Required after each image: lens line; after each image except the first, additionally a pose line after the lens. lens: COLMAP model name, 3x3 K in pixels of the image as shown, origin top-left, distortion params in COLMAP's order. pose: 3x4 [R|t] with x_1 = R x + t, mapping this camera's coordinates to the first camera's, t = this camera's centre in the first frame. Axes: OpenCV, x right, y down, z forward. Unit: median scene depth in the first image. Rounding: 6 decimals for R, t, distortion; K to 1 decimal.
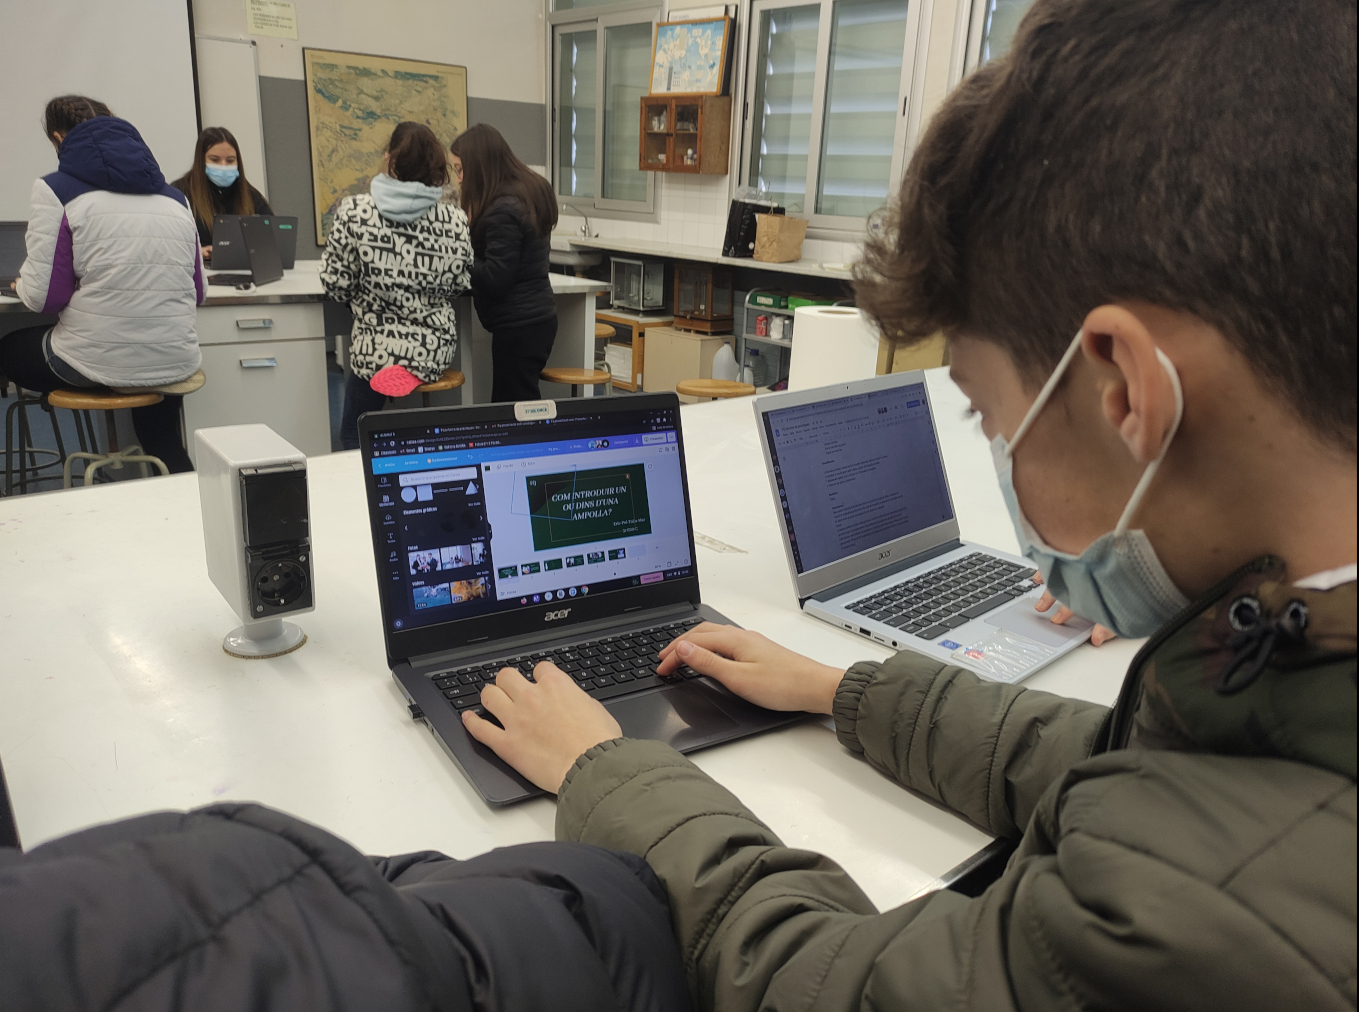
lens RADIAL K [[983.1, 0, 681.9], [0, 983.1, 497.4], [0, 0, 1]] dist [-0.012753, -0.001618]
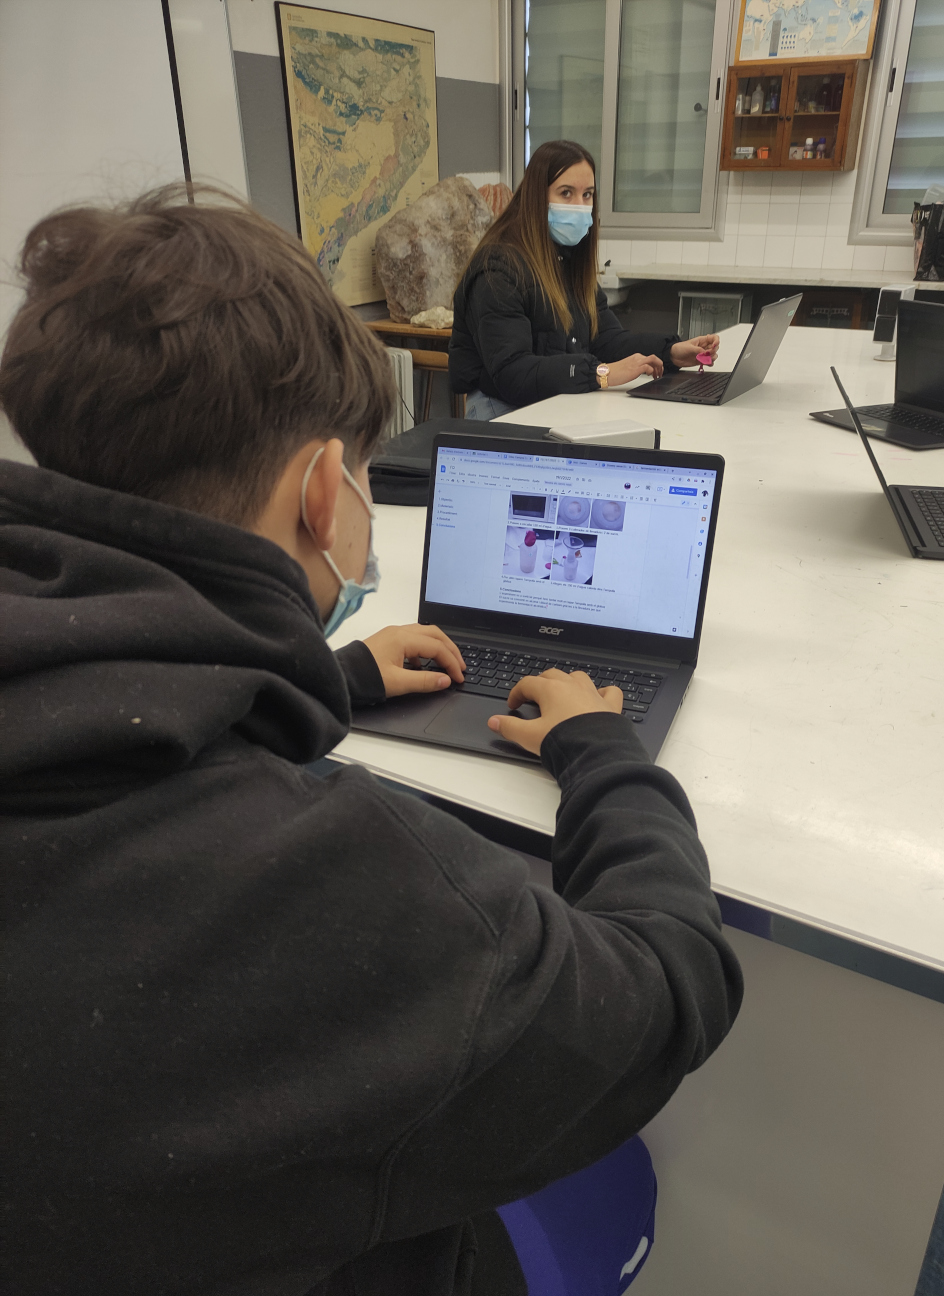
lens RADIAL K [[974.6, 0, 472.9], [0, 974.6, 656.5], [0, 0, 1]] dist [-0.006162, 0.003411]
pose [[0.952386, -0.185589, 0.241905, -0.481425], [0.146977, 0.974587, 0.169050, -0.121968], [-0.267131, -0.125446, 0.955460, 0.283066]]
